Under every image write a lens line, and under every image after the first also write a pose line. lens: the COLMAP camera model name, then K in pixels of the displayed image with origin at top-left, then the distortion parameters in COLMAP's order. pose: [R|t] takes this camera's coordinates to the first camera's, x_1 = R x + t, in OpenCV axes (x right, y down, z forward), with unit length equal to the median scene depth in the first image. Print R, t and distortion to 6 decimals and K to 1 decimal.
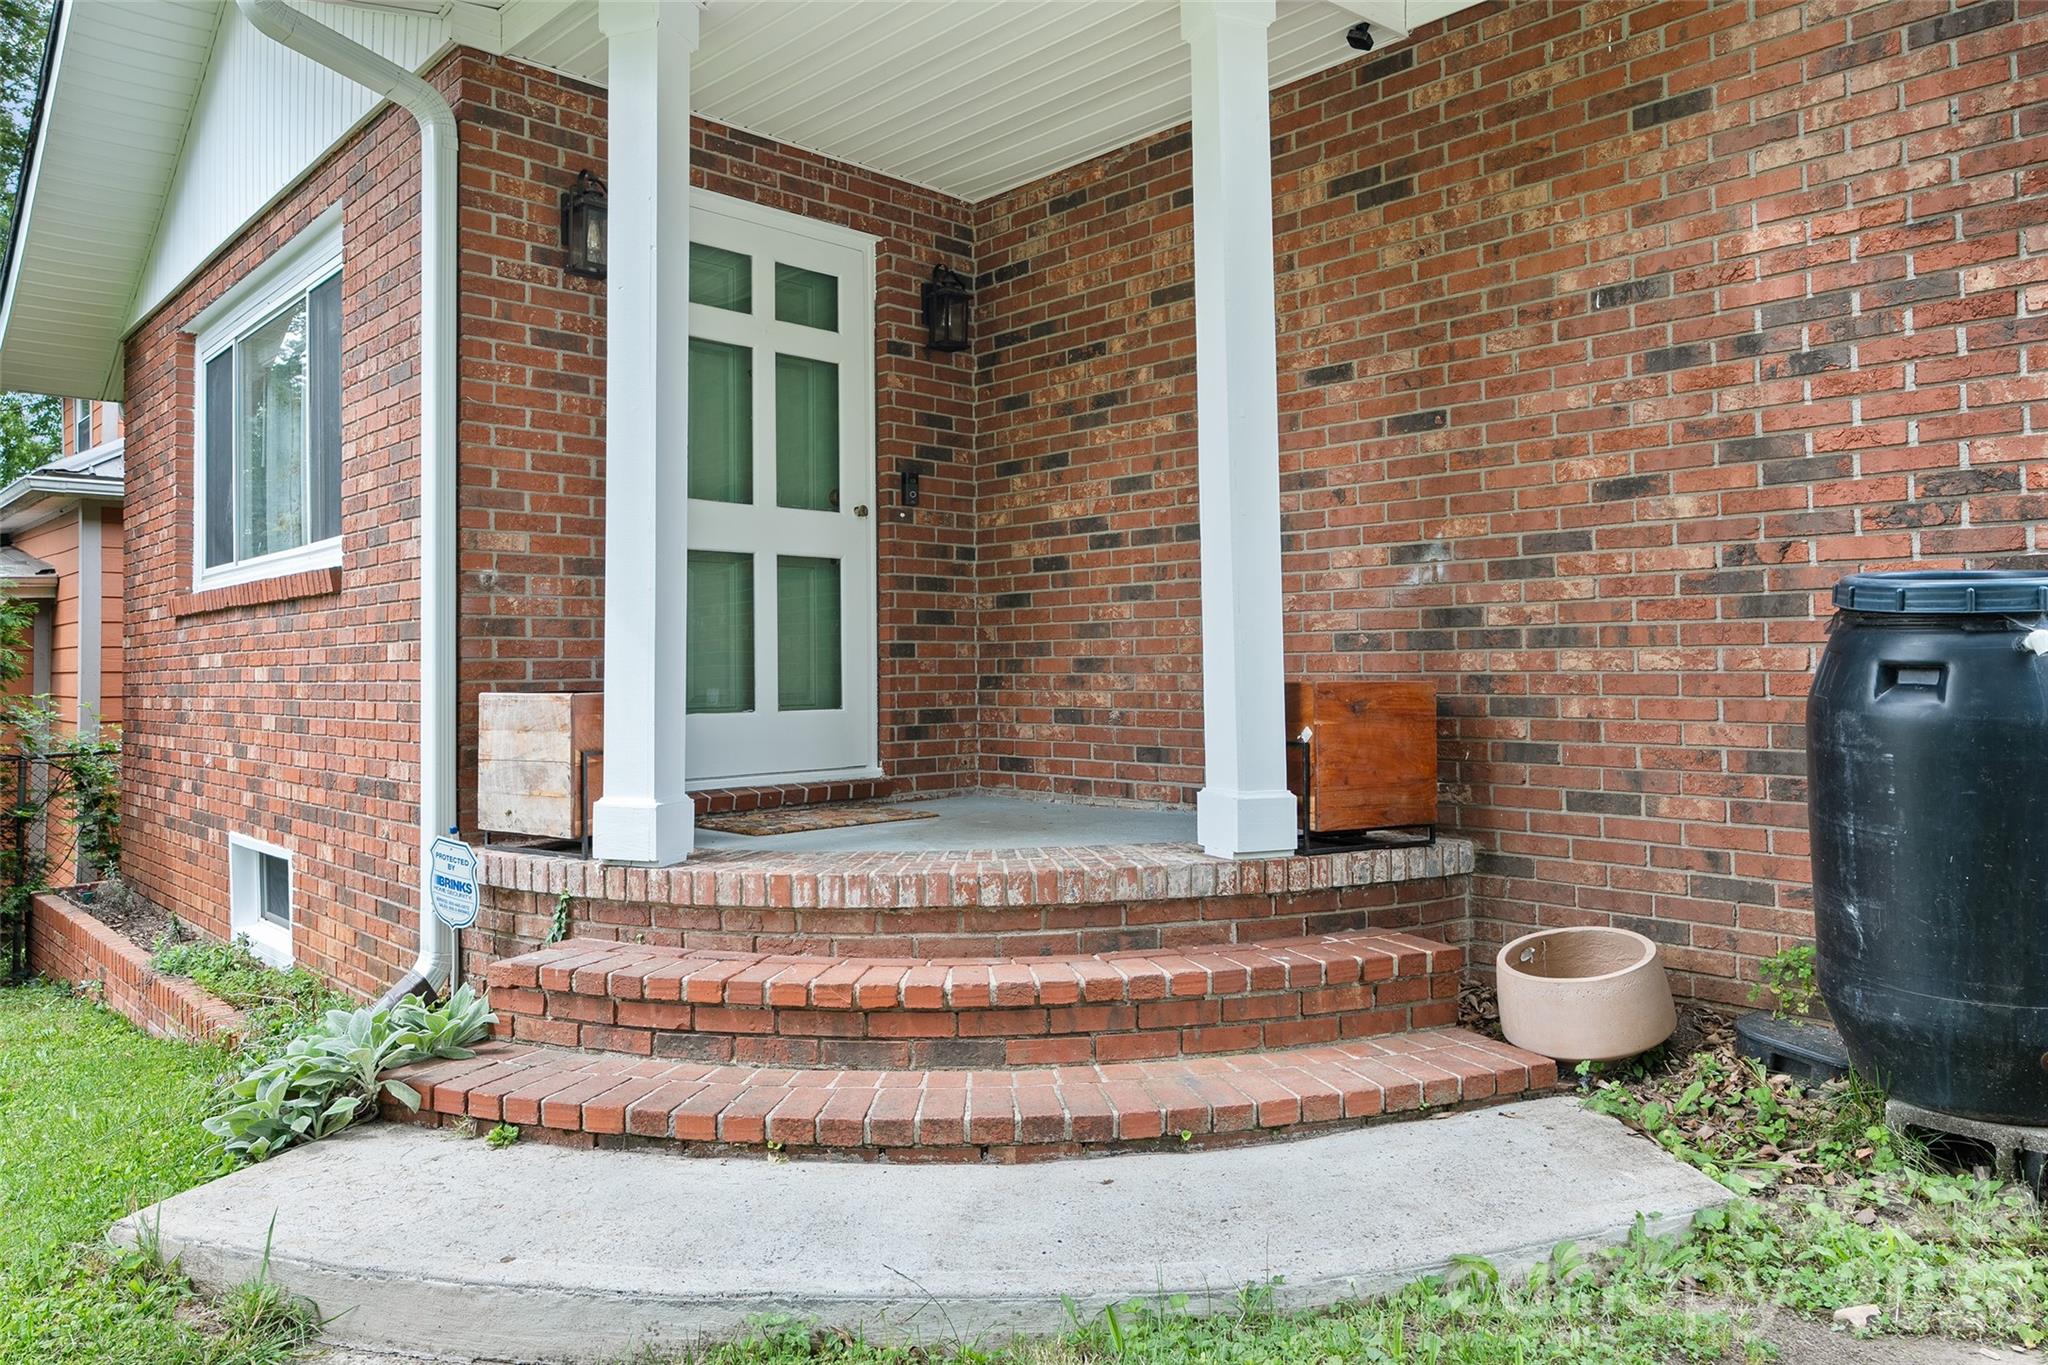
lens RADIAL K [[1328.7, 0, 1014.9], [0, 1328.7, 634.0], [0, 0, 1]] dist [0.001648, 0.004977]
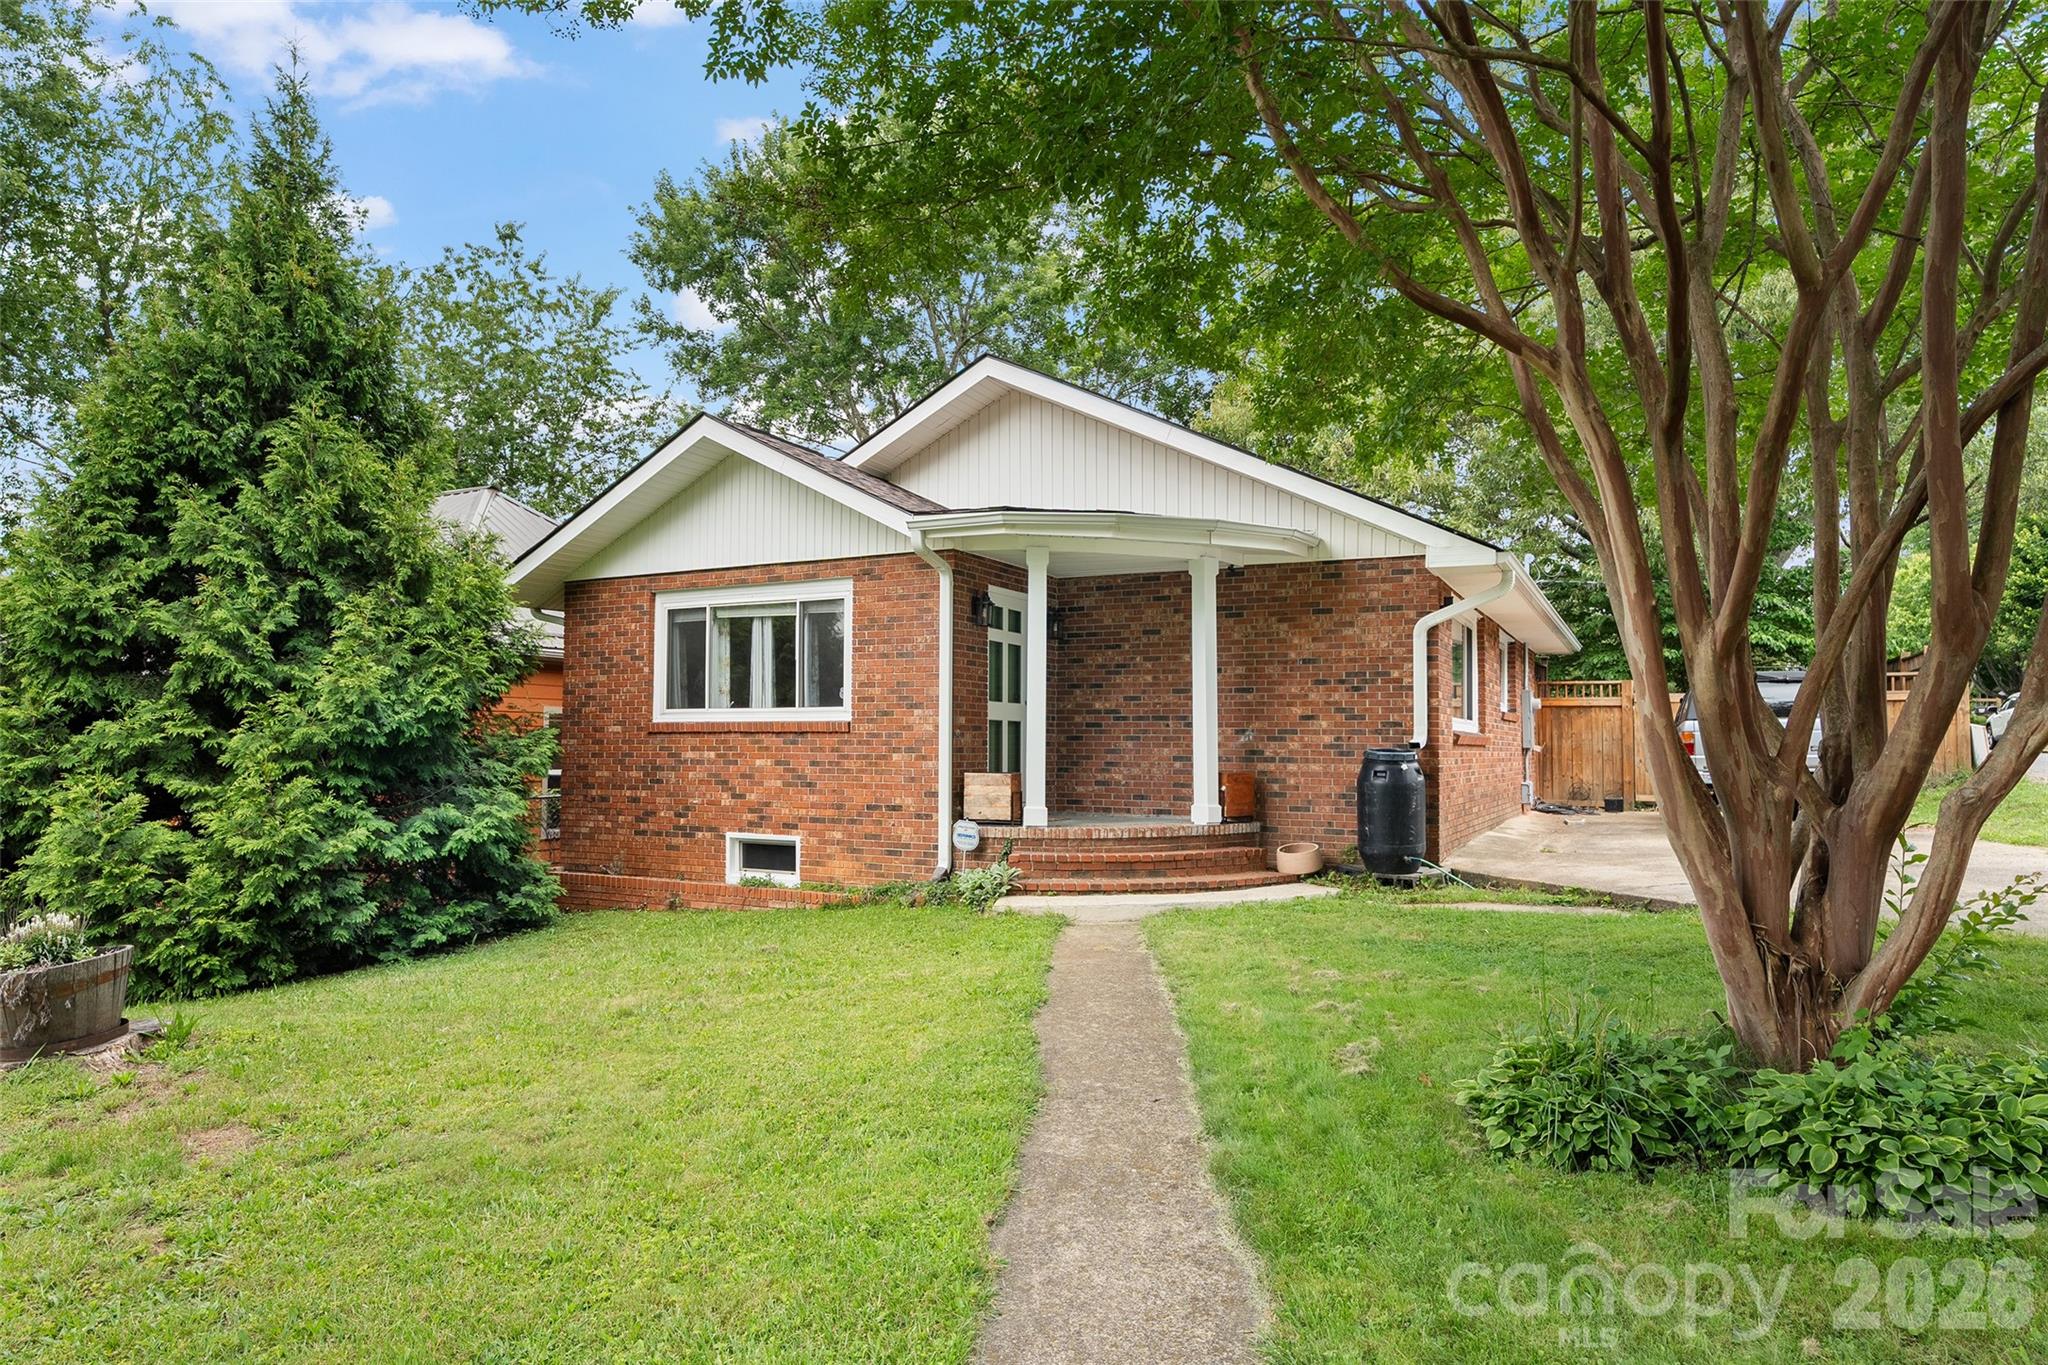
lens RADIAL K [[1249.9, 0, 1006.2], [0, 1249.9, 692.1], [0, 0, 1]] dist [0.007678, 0.001158]
pose [[0.948224, 0.031557, 0.316032, -1.238684], [-0.025648, 0.999410, -0.022840, -0.076832], [-0.316567, 0.013552, 0.948474, -1.730766]]
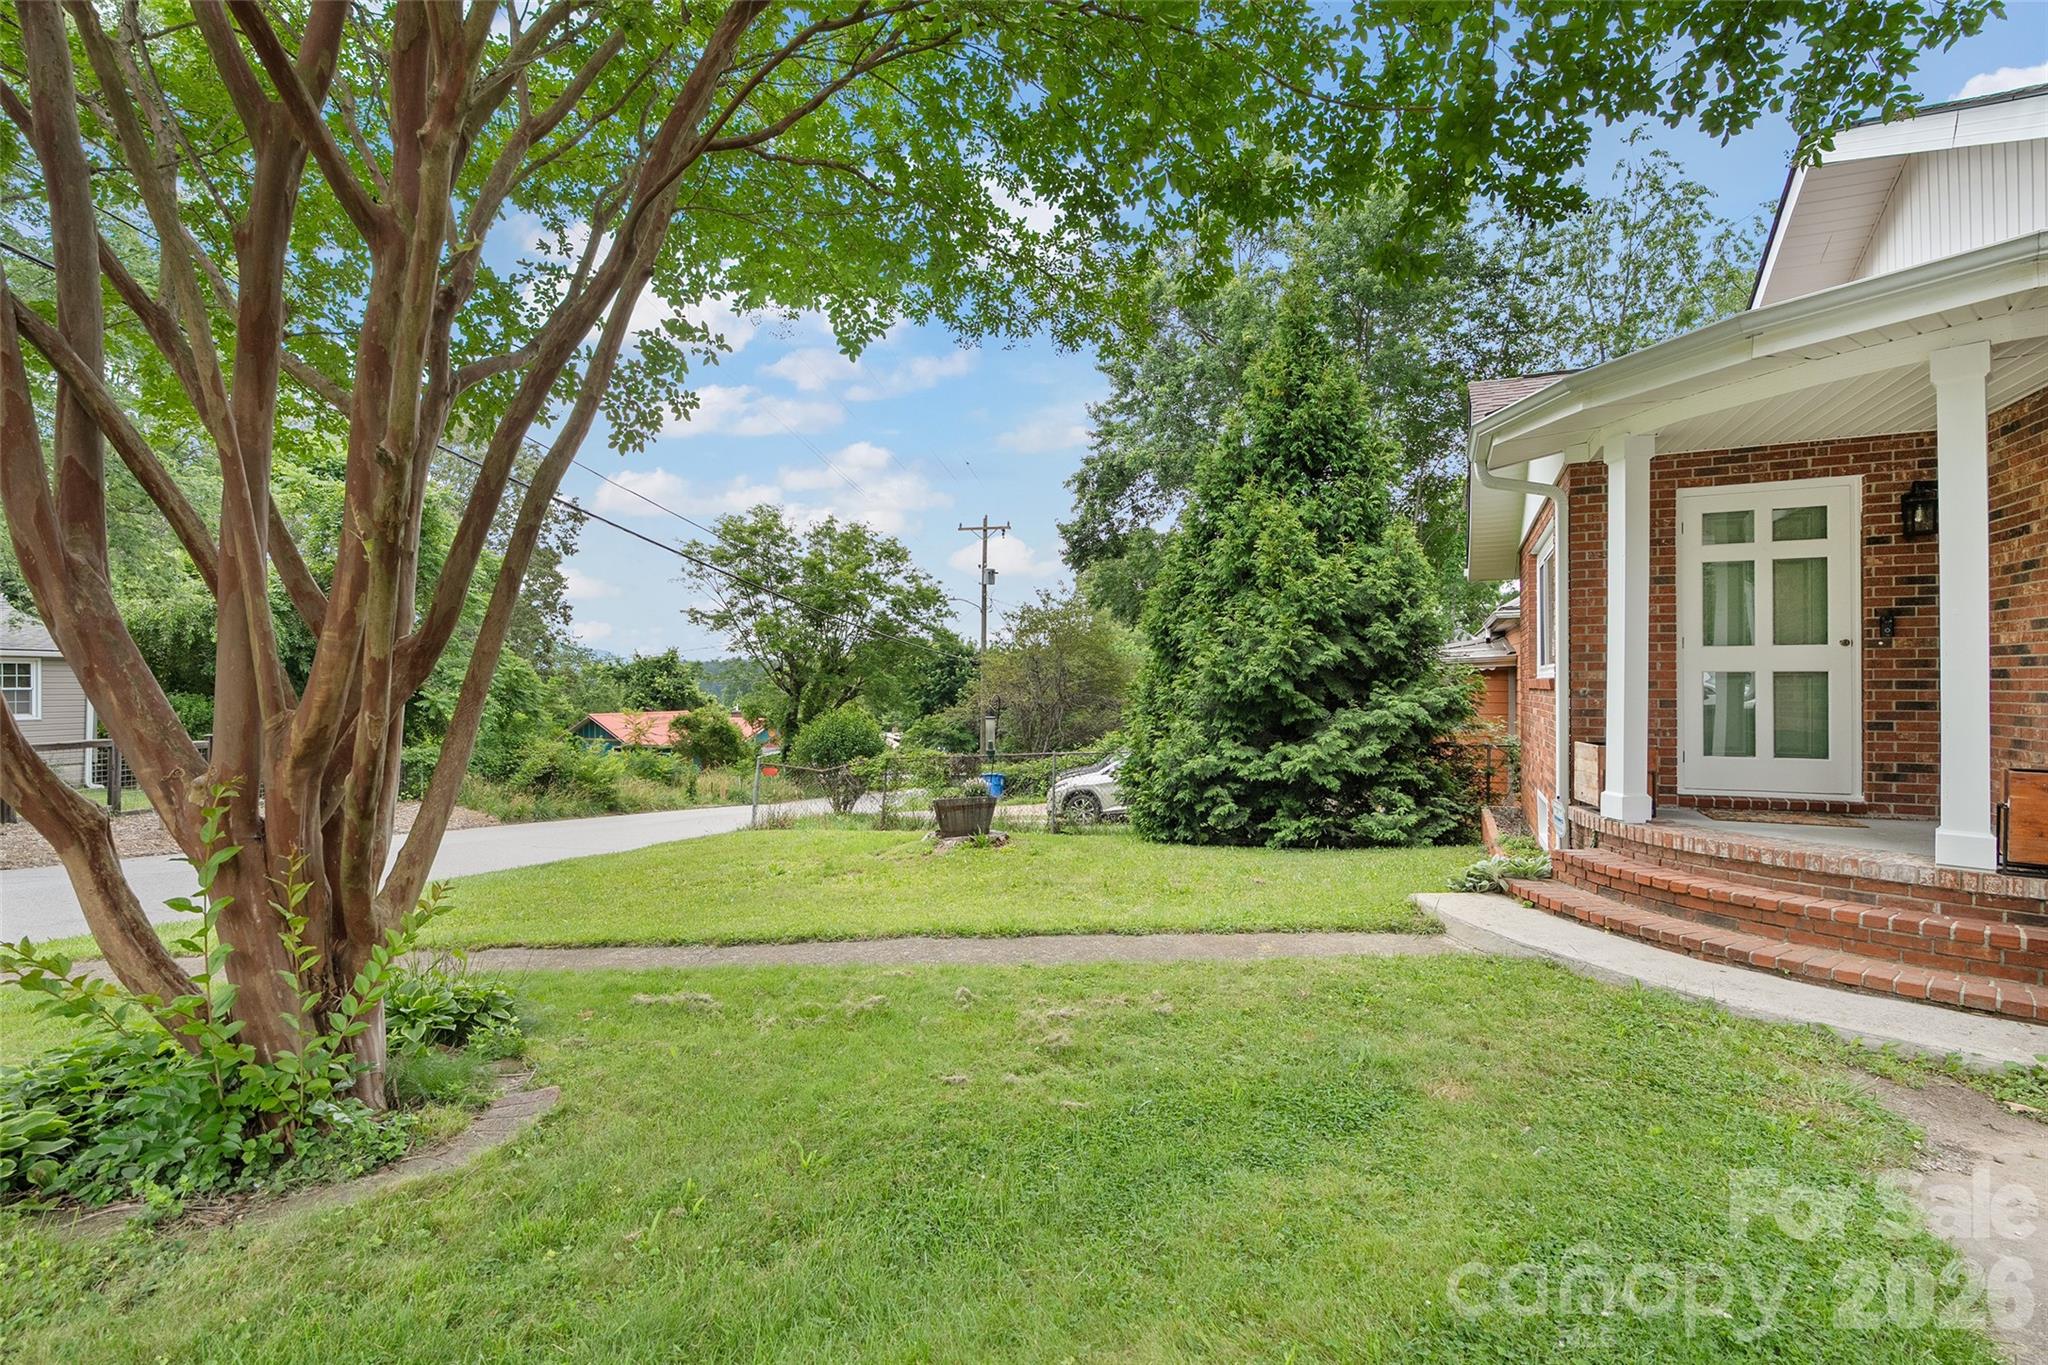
lens RADIAL K [[928.2, 0, 1018.3], [0, 928.2, 682.6], [0, 0, 1]] dist [-0.009732, 0.003627]
pose [[0.362914, 0.009229, -0.931777, 0.796881], [0.021874, 0.999591, 0.018420, -0.115966], [0.931566, -0.027067, 0.362563, -0.536421]]
